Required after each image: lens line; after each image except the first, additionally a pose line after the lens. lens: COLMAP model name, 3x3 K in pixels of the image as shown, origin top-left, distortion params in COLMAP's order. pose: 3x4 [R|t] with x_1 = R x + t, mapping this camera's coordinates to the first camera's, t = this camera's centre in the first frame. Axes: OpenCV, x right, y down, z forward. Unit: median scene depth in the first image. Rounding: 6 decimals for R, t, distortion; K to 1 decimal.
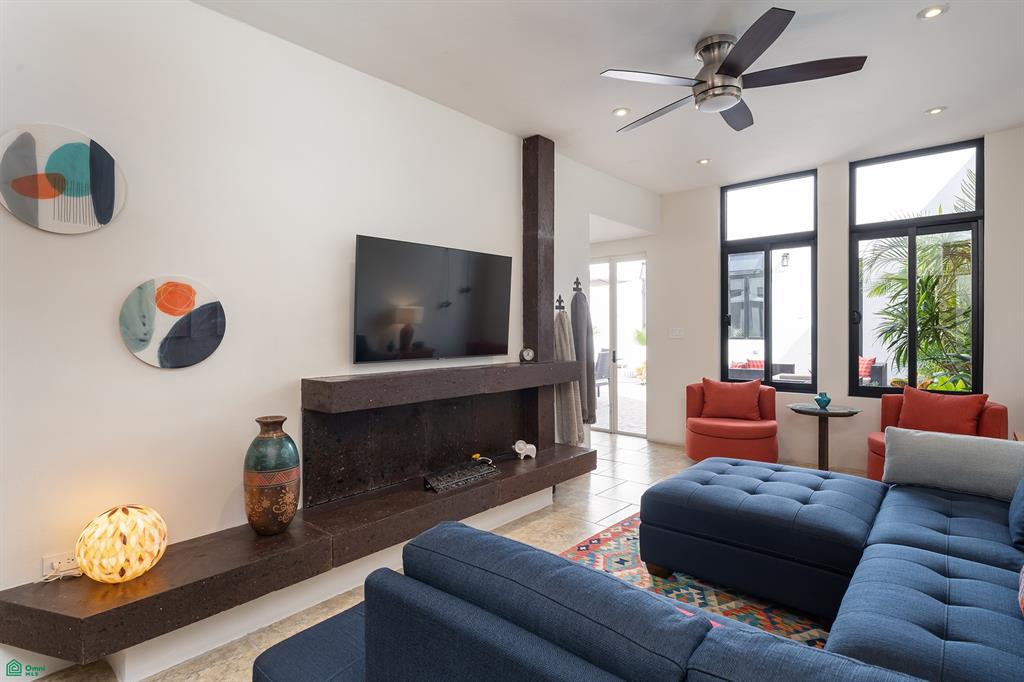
lens RADIAL K [[526.6, 0, 512.0], [0, 526.6, 341.0], [0, 0, 1]] dist [-0.002816, -0.000795]
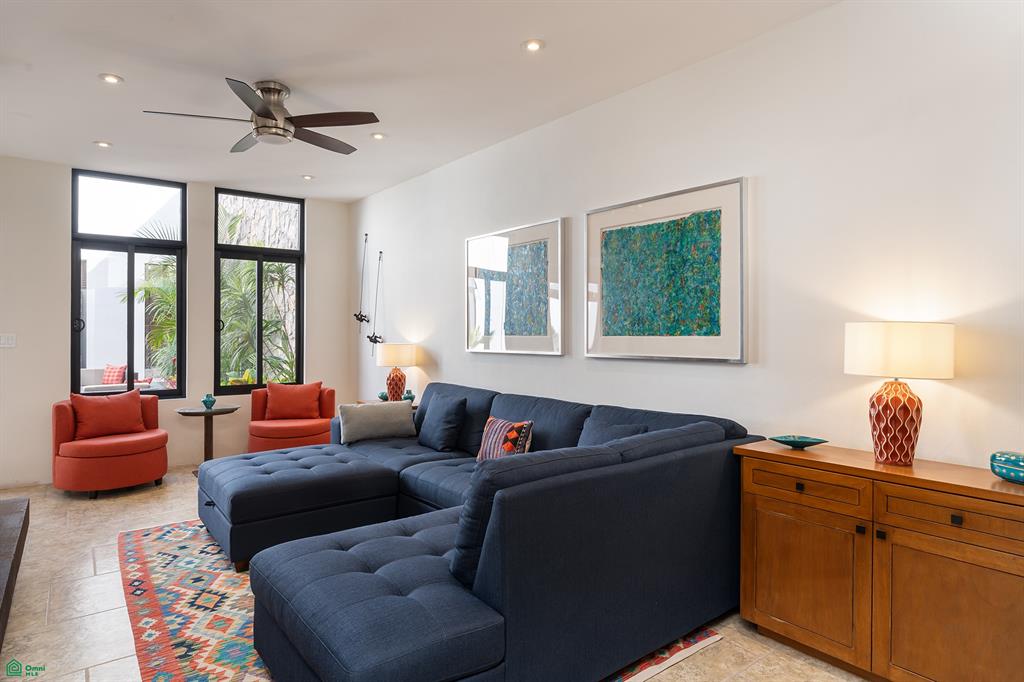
lens RADIAL K [[556.4, 0, 512.0], [0, 556.4, 341.0], [0, 0, 1]] dist [-0.003510, -0.001392]
pose [[0.182888, 0.003504, 0.983127, -0.459606], [0.034460, 0.999356, -0.009973, 0.024594], [-0.982530, 0.035703, 0.182650, 0.196858]]
